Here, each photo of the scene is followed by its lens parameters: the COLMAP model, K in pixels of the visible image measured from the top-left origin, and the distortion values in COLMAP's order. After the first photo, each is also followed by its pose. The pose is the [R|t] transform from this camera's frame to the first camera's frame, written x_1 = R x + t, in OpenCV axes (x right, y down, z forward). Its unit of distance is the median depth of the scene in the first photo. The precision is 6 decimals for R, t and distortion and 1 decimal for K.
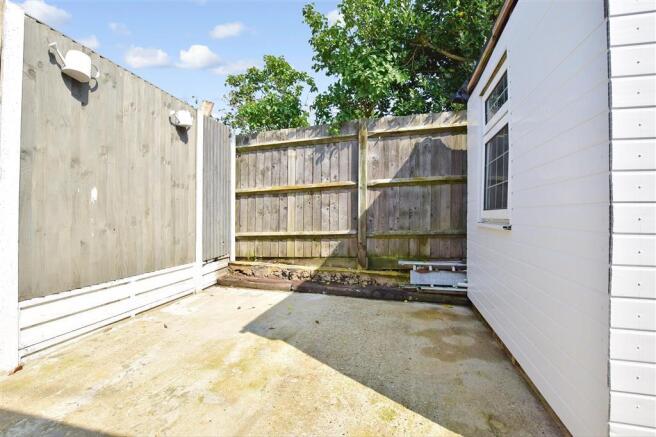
lens RADIAL K [[308.6, 0, 323.3], [0, 308.6, 217.1], [0, 0, 1]] dist [-0.025271, 0.000754]
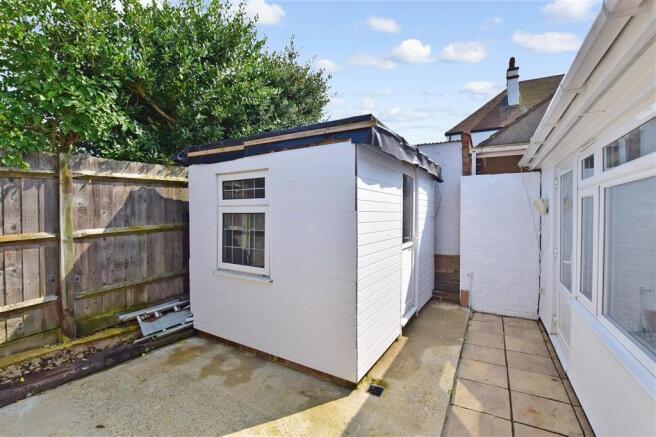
lens RADIAL K [[308.6, 0, 323.9], [0, 308.6, 217.0], [0, 0, 1]] dist [-0.025271, 0.000754]
pose [[0.269922, -0.034914, 0.962249, -0.470518], [0.003156, 0.999369, 0.035376, -0.192319], [-0.962877, -0.006512, 0.269862, 0.150405]]
